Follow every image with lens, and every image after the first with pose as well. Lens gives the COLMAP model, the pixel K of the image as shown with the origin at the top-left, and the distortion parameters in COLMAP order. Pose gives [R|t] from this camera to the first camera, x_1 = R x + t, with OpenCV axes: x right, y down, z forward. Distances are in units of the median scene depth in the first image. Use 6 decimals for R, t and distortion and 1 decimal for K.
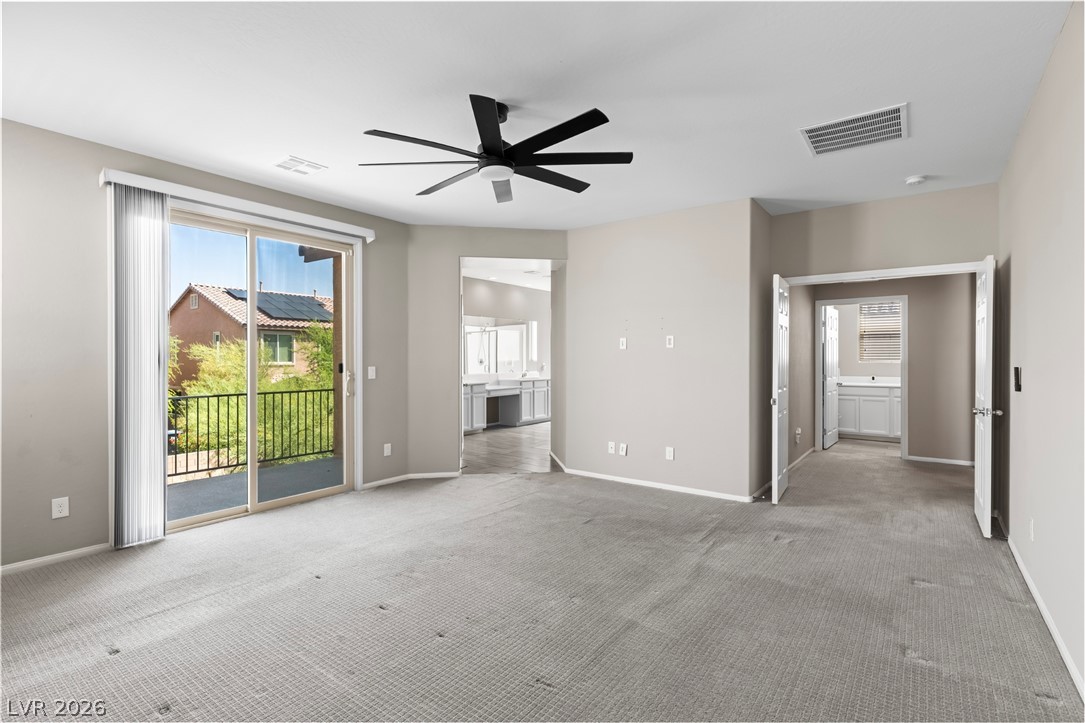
lens RADIAL K [[511.6, 0, 543.2], [0, 511.6, 359.1], [0, 0, 1]] dist [0.002523, 0.000979]
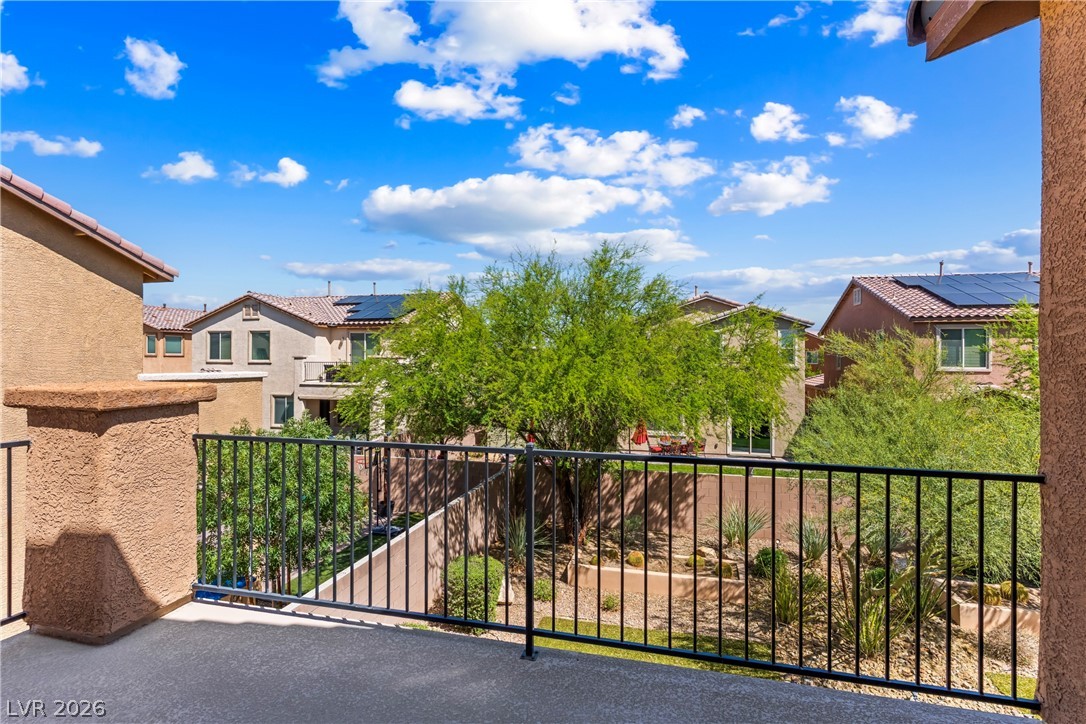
lens RADIAL K [[512.0, 0, 543.7], [0, 512.0, 359.6], [0, 0, 1]] dist [0.002523, 0.000979]
pose [[0.375590, 0.001612, -0.926784, -0.124125], [-0.005693, 0.999984, -0.000568, -0.002000], [0.926768, 0.005489, 0.375593, 0.317463]]
